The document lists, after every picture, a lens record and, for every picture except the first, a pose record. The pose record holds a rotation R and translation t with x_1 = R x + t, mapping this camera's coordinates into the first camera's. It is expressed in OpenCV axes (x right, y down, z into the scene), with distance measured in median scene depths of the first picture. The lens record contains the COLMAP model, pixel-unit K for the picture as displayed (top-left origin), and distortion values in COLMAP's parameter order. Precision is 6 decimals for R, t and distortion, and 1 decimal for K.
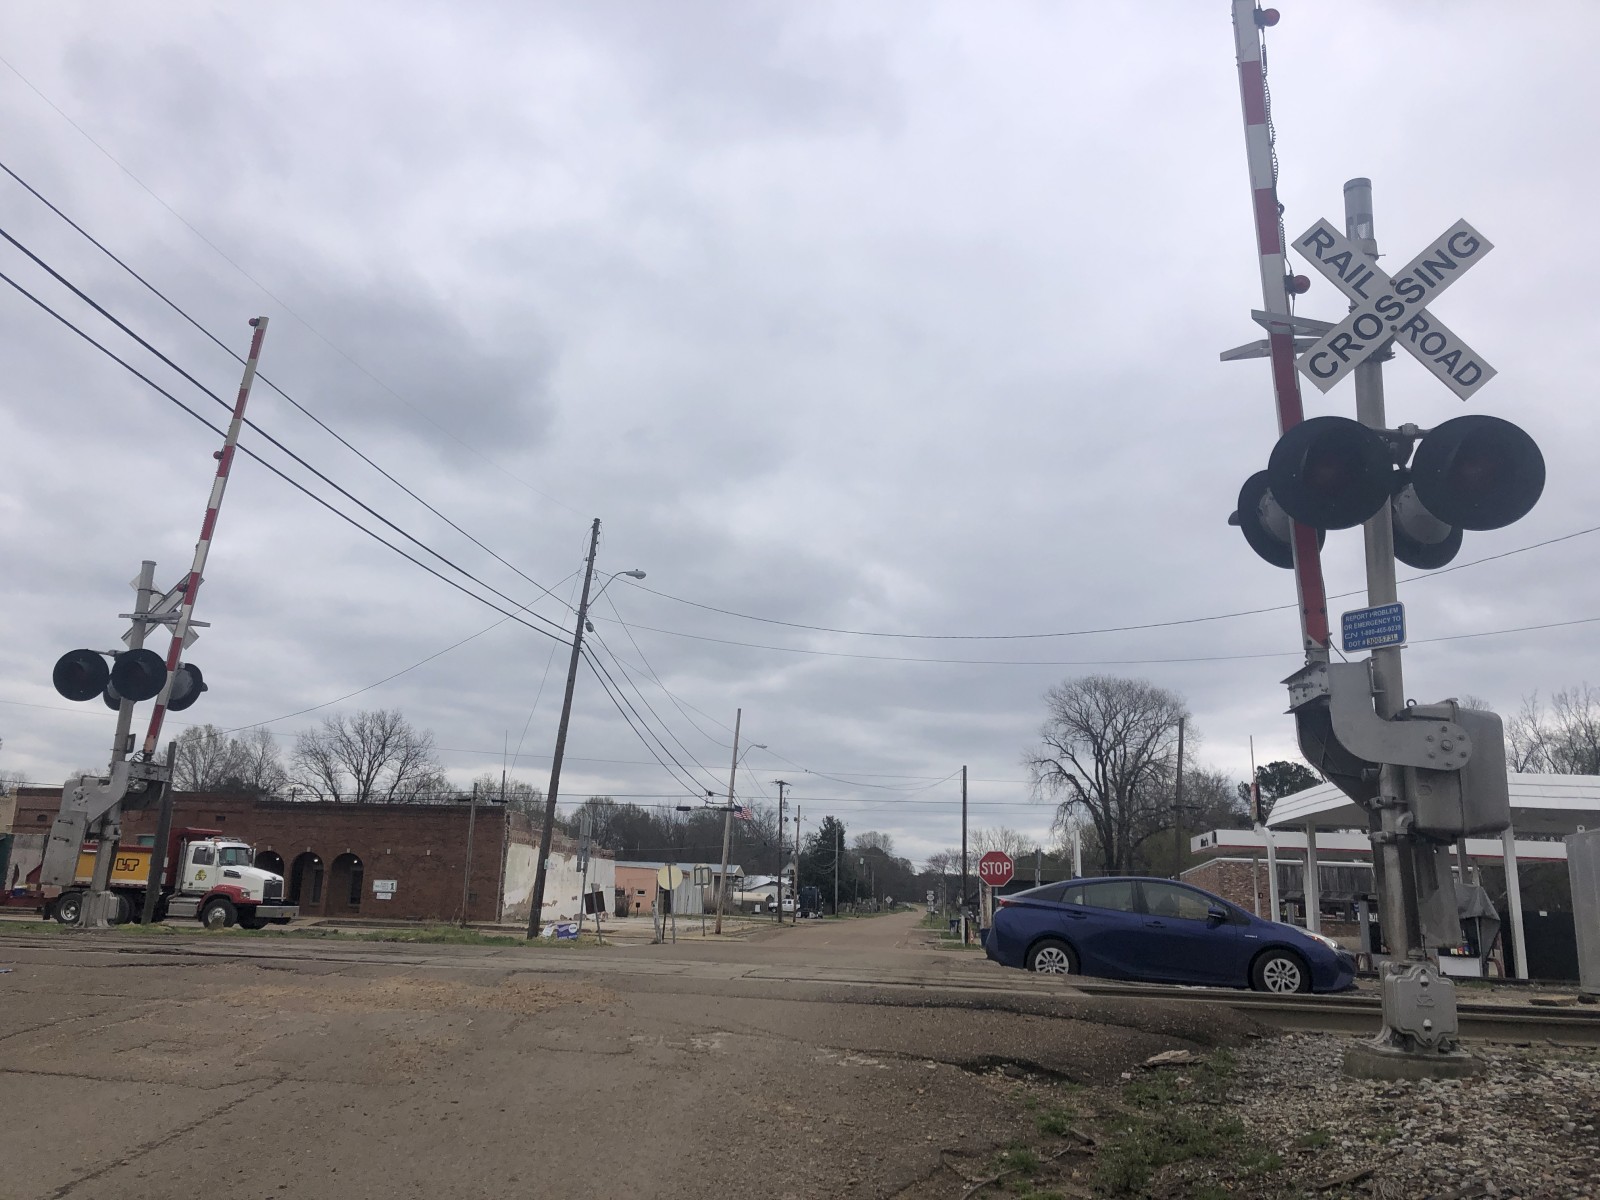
lens RADIAL K [[1318.2, 0, 790.9], [0, 1318.2, 574.4], [0, 0, 1]] dist [0.063044, -0.062778]
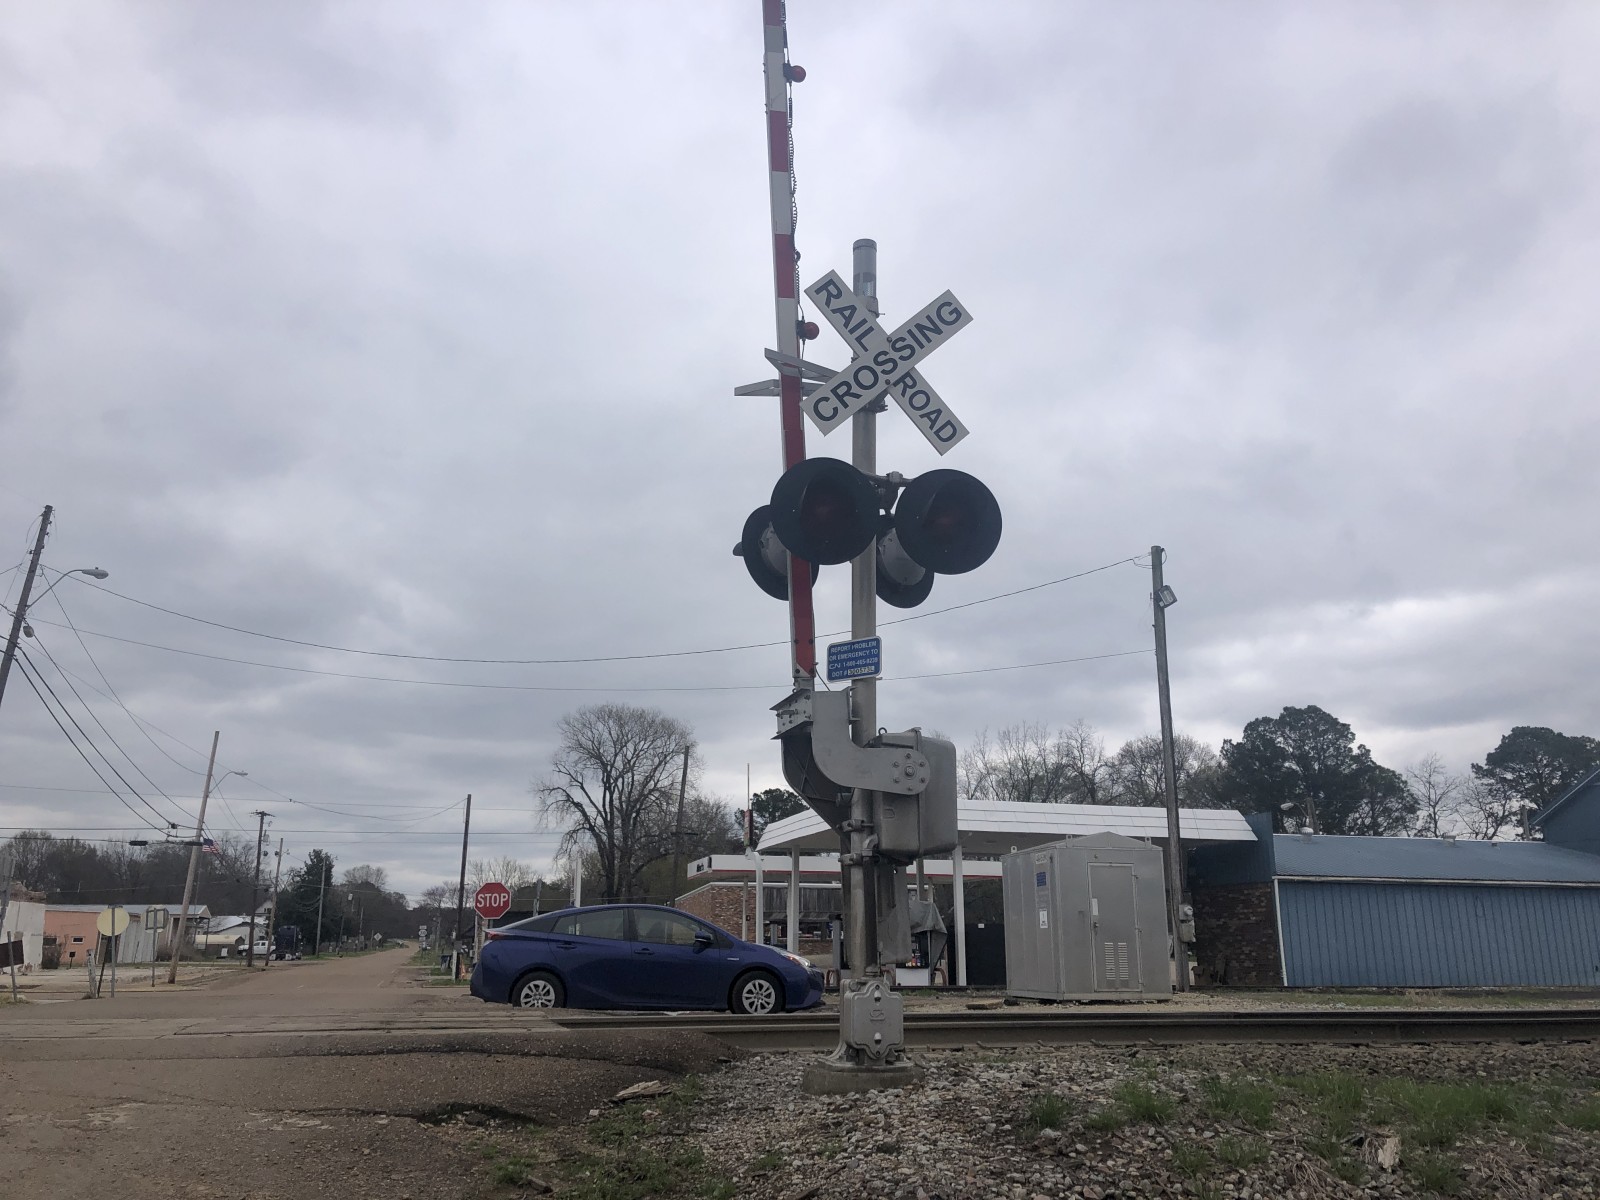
lens RADIAL K [[1318.2, 0, 810.5], [0, 1318.2, 574.1], [0, 0, 1]] dist [0.063044, -0.062778]
pose [[0.930161, 0.064932, 0.361364, 0.012118], [-0.057263, 0.997849, -0.031903, 0.004241], [-0.362658, 0.008982, 0.931879, 0.019961]]
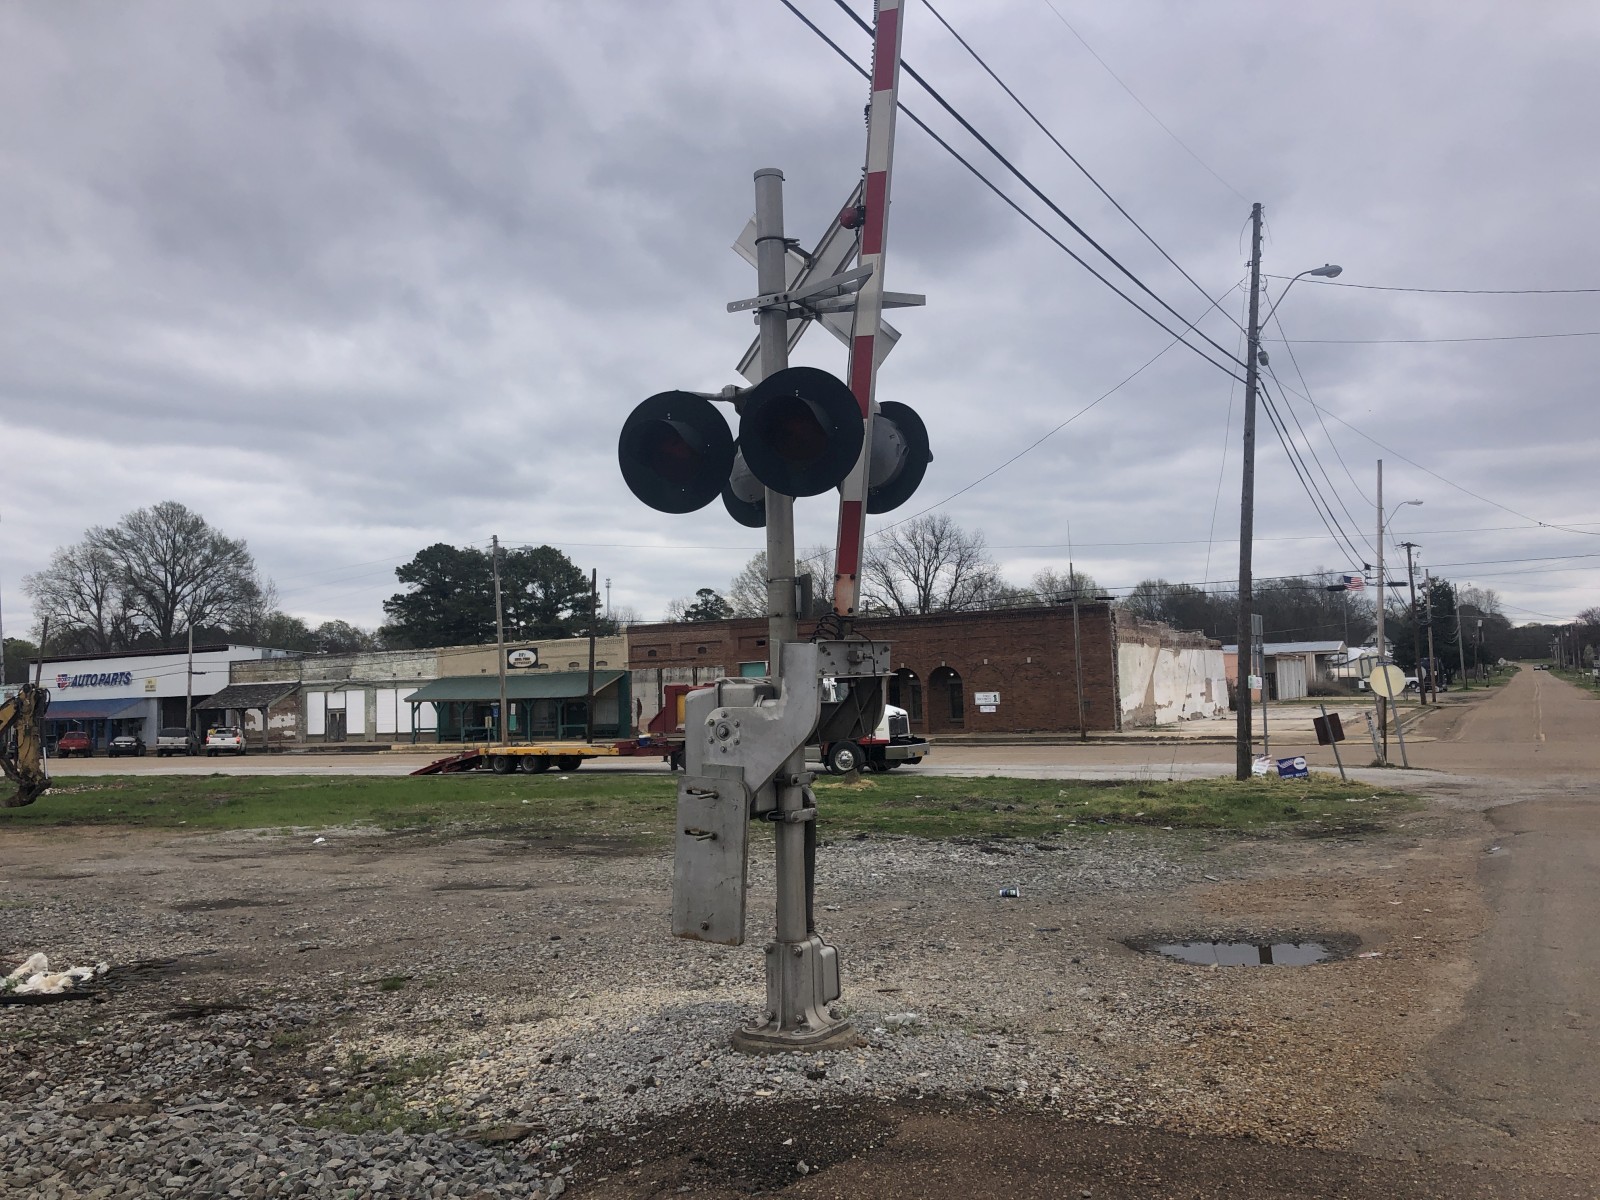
lens RADIAL K [[1318.2, 0, 819.3], [0, 1318.2, 550.5], [0, 0, 1]] dist [0.063044, -0.062778]
pose [[0.925724, -0.107277, -0.362666, -0.326874], [0.157143, 0.981337, 0.110836, 0.063745], [0.344007, -0.159594, 0.925305, 0.598137]]
